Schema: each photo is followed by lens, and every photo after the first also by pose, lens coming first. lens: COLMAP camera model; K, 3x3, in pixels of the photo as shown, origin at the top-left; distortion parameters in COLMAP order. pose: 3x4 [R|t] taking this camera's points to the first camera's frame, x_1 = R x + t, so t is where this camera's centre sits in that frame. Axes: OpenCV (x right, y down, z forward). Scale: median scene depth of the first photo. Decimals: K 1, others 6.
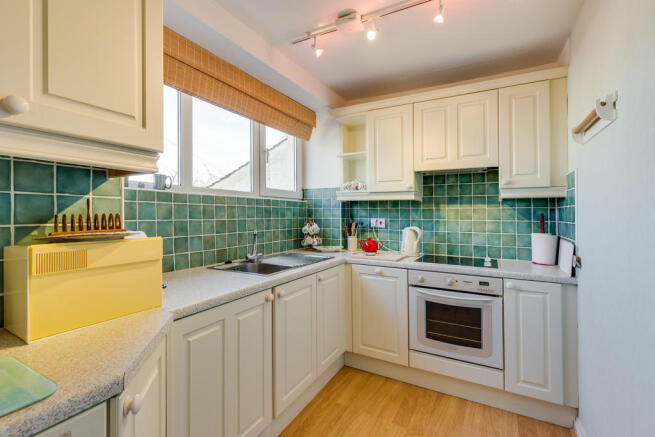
lens RADIAL K [[301.8, 0, 328.1], [0, 301.8, 188.6], [0, 0, 1]] dist [-0.001483, -0.000411]
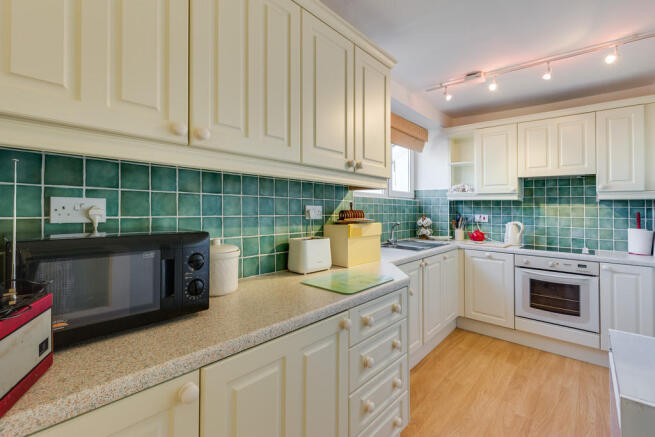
lens RADIAL K [[301.8, 0, 328.1], [0, 301.8, 188.6], [0, 0, 1]] dist [-0.001483, -0.000411]
pose [[0.976284, -0.004617, -0.216446, -0.224508], [0.007803, 0.999873, 0.013867, -0.036297], [0.216355, -0.015227, 0.976196, -0.415814]]
